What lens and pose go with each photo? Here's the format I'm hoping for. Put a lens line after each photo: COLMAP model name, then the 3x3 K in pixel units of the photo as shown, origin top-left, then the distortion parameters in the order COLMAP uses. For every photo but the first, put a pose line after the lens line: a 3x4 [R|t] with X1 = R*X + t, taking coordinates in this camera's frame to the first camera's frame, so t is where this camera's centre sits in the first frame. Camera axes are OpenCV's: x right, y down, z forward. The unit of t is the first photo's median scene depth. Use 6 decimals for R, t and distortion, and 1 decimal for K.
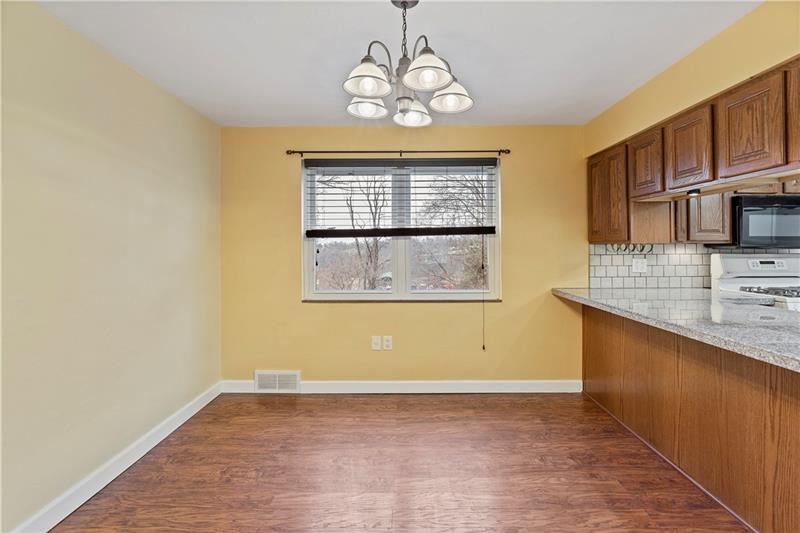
lens RADIAL K [[372.2, 0, 399.6], [0, 372.2, 244.3], [0, 0, 1]] dist [-0.002518, 0.000688]
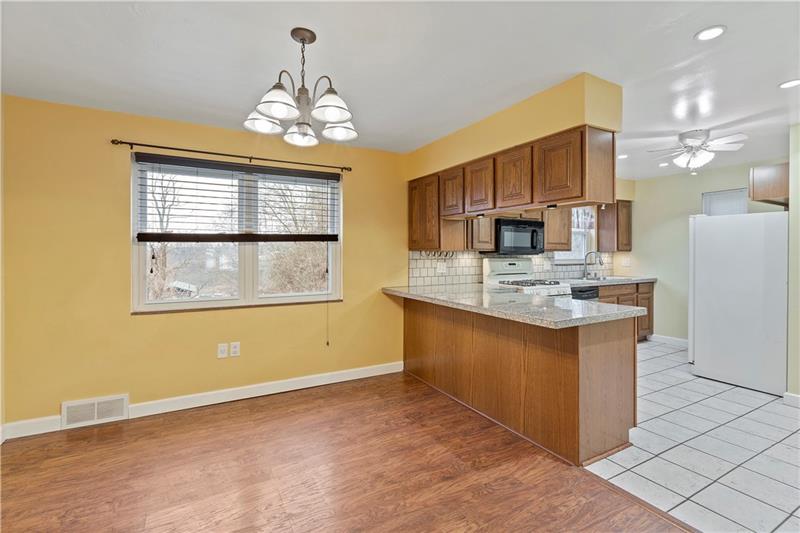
lens RADIAL K [[372.4, 0, 398.4], [0, 372.4, 252.9], [0, 0, 1]] dist [-0.001541, 0.000870]
pose [[0.870613, 0.003713, 0.491954, -0.160227], [-0.007397, 0.999957, 0.005544, -0.000536], [-0.491912, -0.008466, 0.870604, -0.081104]]
